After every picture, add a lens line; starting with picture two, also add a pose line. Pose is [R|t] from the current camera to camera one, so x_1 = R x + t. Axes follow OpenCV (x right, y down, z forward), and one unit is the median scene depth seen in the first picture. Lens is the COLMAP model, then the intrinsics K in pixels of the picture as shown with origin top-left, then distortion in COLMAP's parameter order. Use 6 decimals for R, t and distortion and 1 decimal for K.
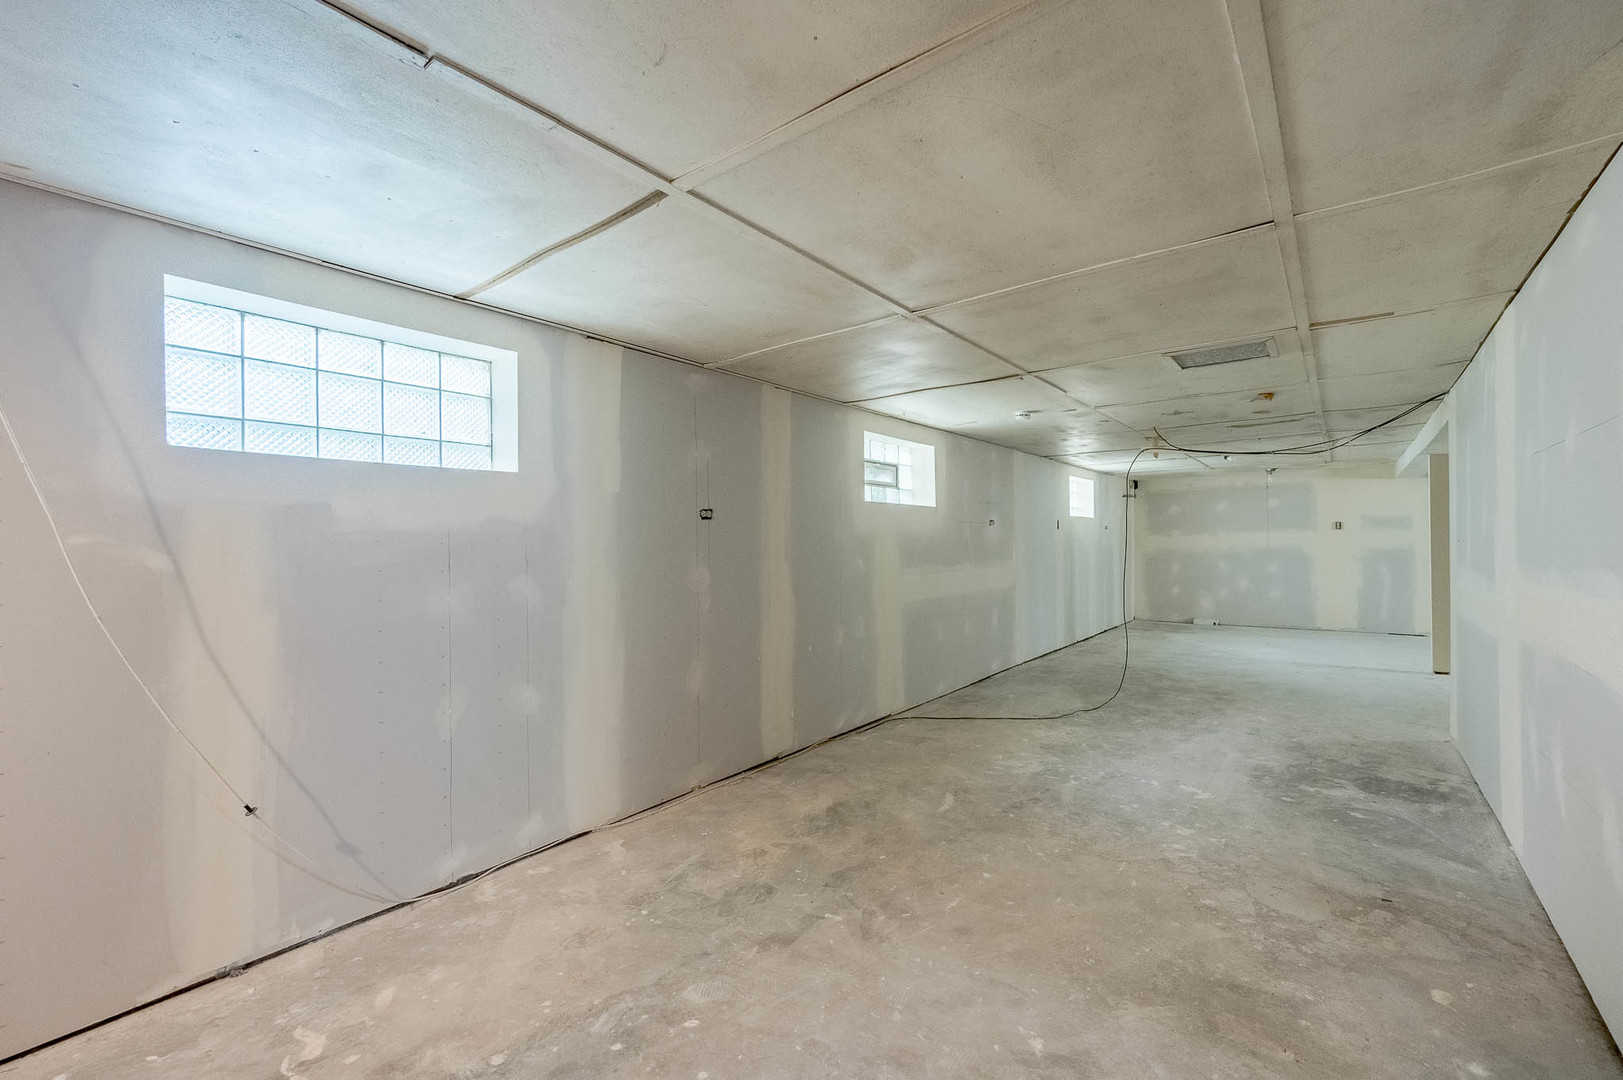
lens RADIAL K [[661.9, 0, 808.9], [0, 661.9, 537.8], [0, 0, 1]] dist [0.000618, 0.000032]
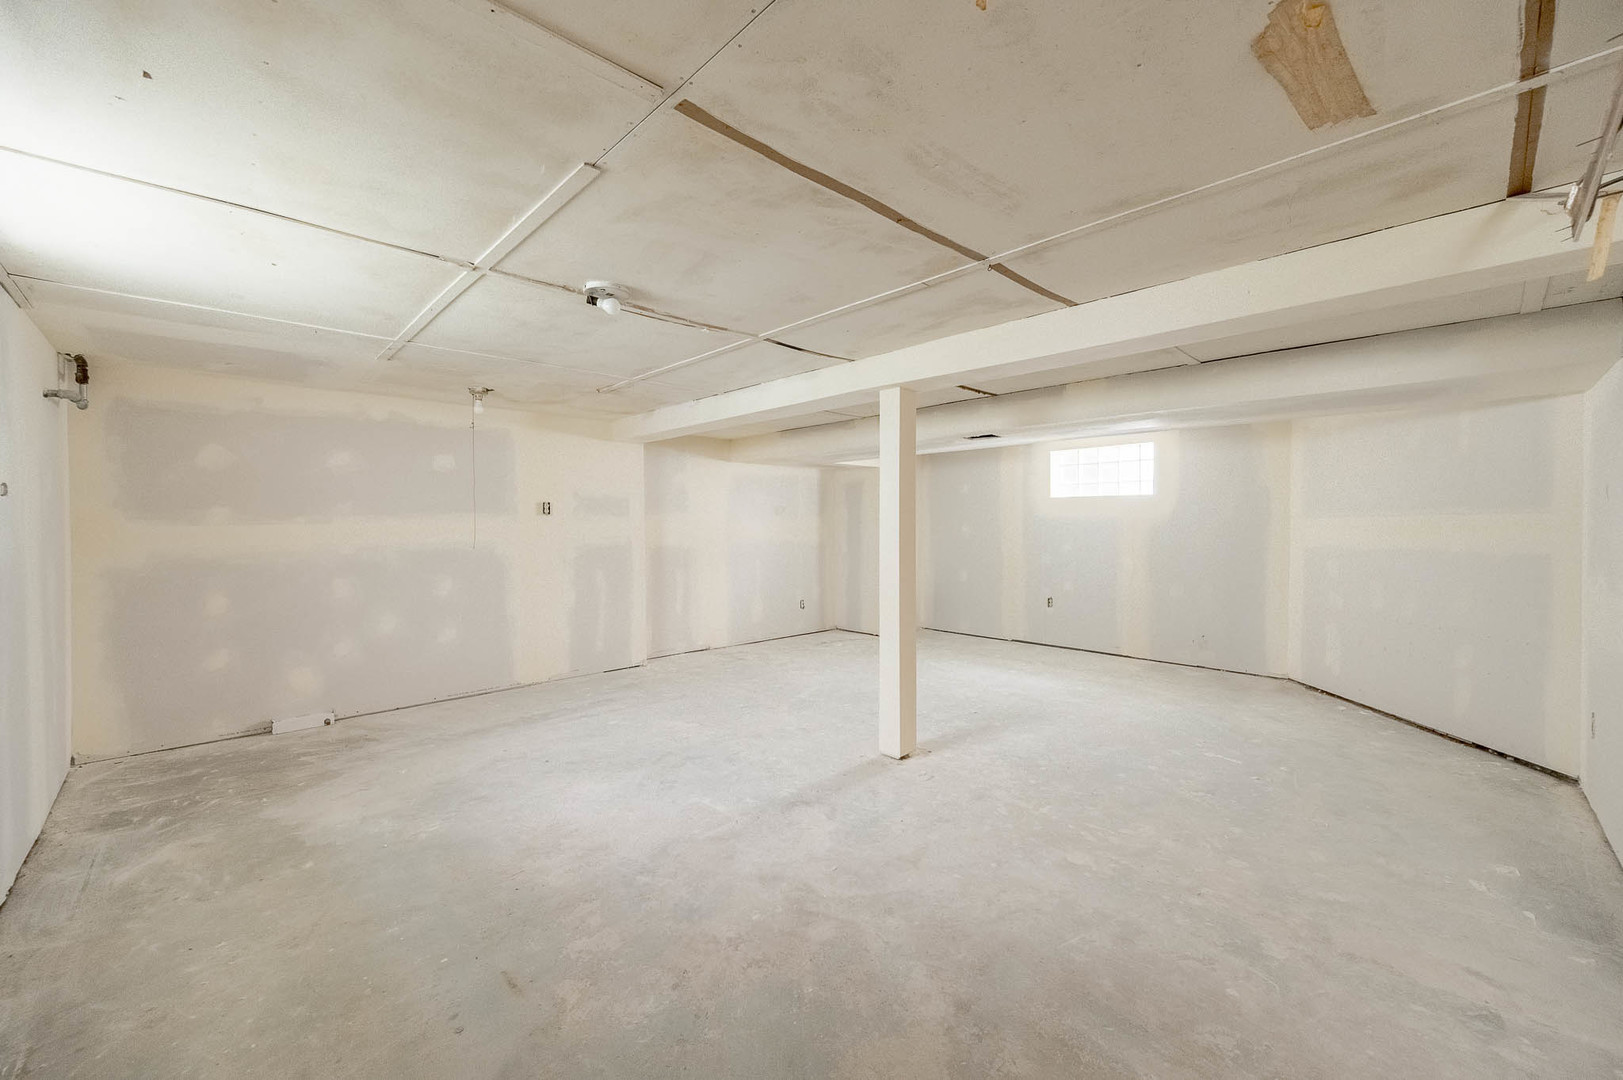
lens RADIAL K [[649.5, 0, 808.4], [0, 649.5, 533.2], [0, 0, 1]] dist [0.008569, -0.000404]
pose [[0.132621, -0.000882, 0.991166, 0.226925], [0.001838, 0.999998, 0.000644, 0.003887], [-0.991165, 0.001736, 0.132622, 0.634361]]
